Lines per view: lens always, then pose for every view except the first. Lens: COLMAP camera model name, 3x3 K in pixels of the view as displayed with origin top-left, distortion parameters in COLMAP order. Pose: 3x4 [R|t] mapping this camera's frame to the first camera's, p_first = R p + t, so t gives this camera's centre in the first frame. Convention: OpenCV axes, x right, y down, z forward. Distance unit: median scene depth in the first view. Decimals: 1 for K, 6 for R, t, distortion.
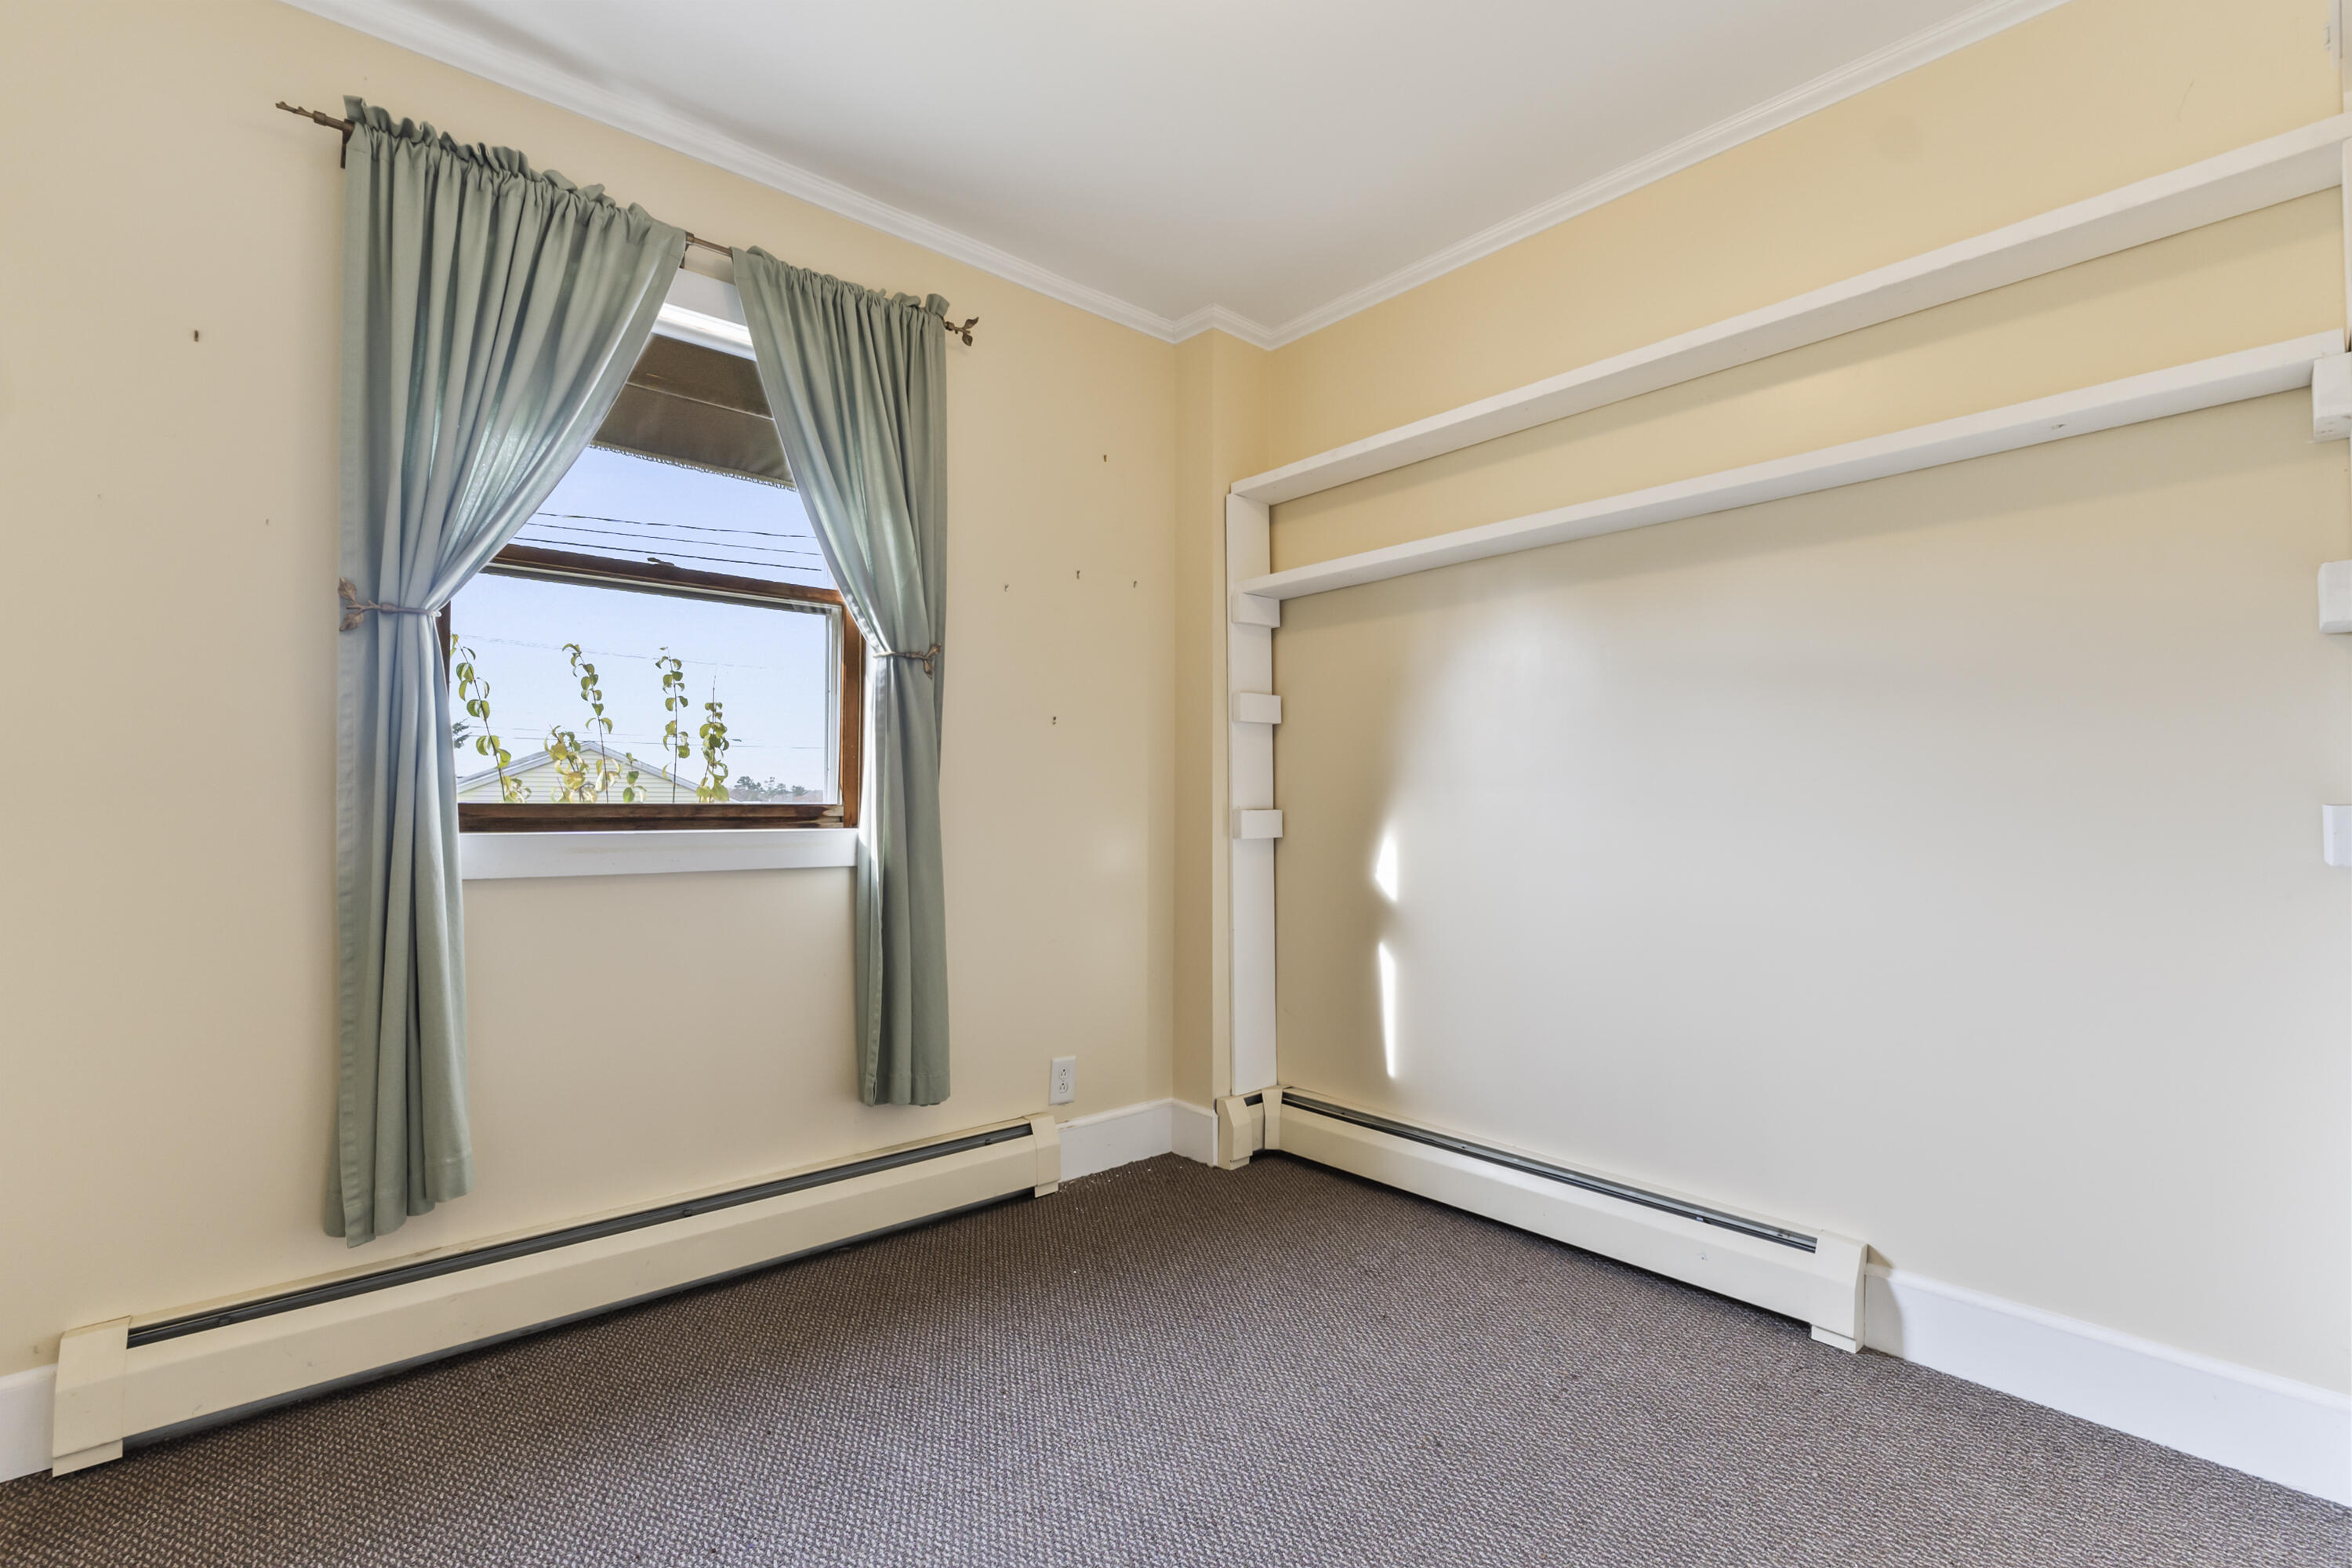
lens RADIAL K [[1006.3, 0, 1170.8], [0, 1006.3, 800.0], [0, 0, 1]] dist [-0.006710, -0.000100]
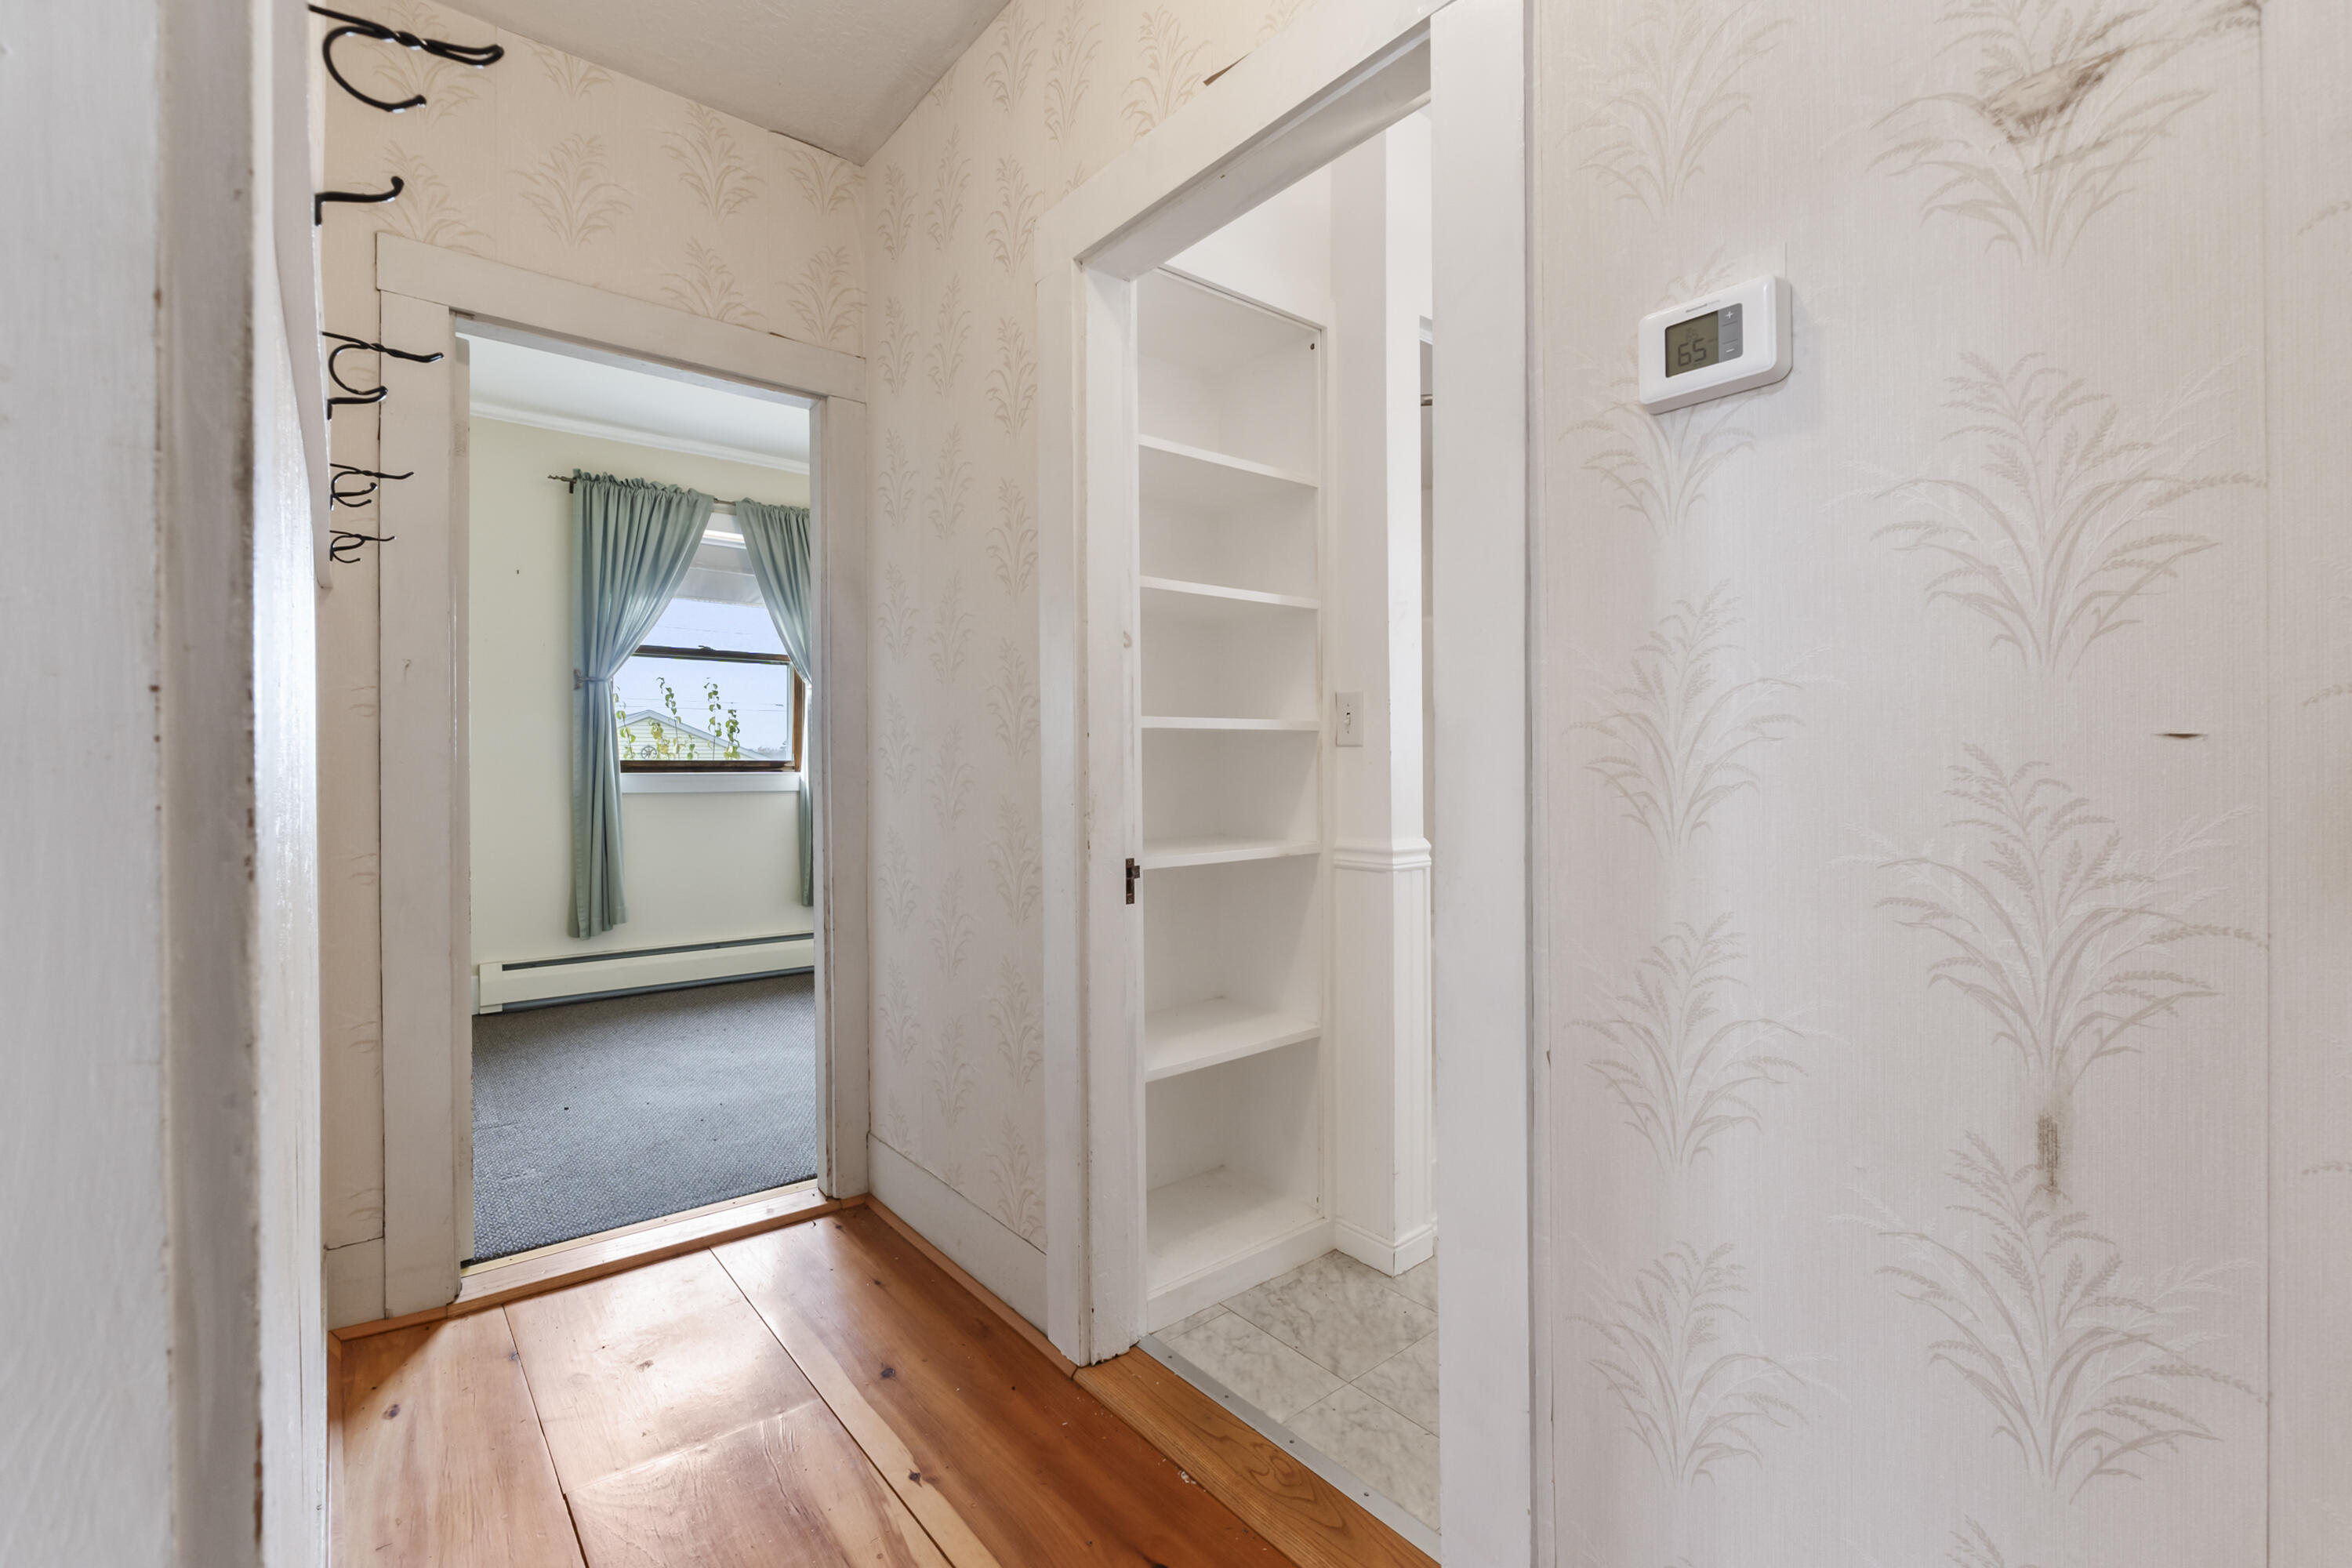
lens RADIAL K [[1006.3, 0, 1180.8], [0, 1006.3, 764.8], [0, 0, 1]] dist [-0.006710, -0.000100]
pose [[0.999222, -0.004245, -0.039201, 0.644053], [0.004549, 0.999960, 0.007678, 0.001189], [0.039167, -0.007850, 0.999202, -1.204087]]
